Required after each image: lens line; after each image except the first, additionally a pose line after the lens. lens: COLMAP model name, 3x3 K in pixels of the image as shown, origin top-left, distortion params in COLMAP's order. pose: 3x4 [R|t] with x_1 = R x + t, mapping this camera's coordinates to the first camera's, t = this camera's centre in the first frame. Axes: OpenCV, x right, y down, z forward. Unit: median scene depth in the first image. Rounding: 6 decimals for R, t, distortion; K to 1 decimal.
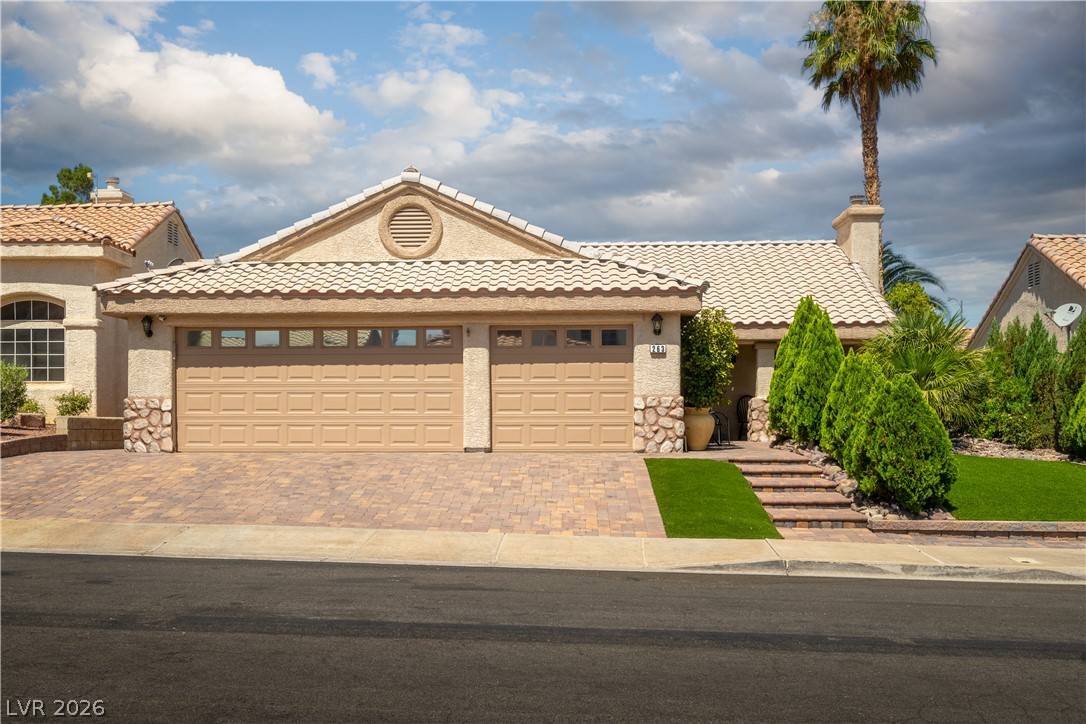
lens RADIAL K [[1091.3, 0, 542.1], [0, 1091.3, 421.2], [0, 0, 1]] dist [-0.010428, -0.009765]
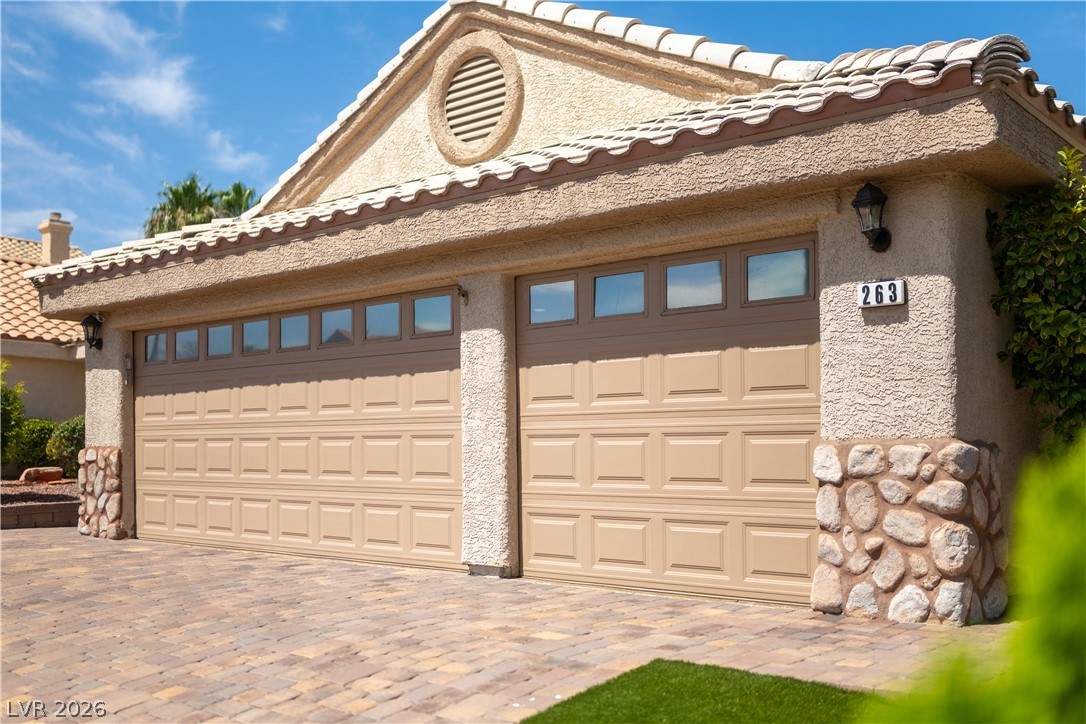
lens RADIAL K [[1105.0, 0, 544.7], [0, 1105.0, 454.8], [0, 0, 1]] dist [-0.003751, -0.000583]
pose [[0.787981, 0.002361, -0.615695, 0.226964], [-0.008990, 0.999930, -0.007671, -0.015862], [0.615633, 0.011580, 0.787948, 0.682574]]
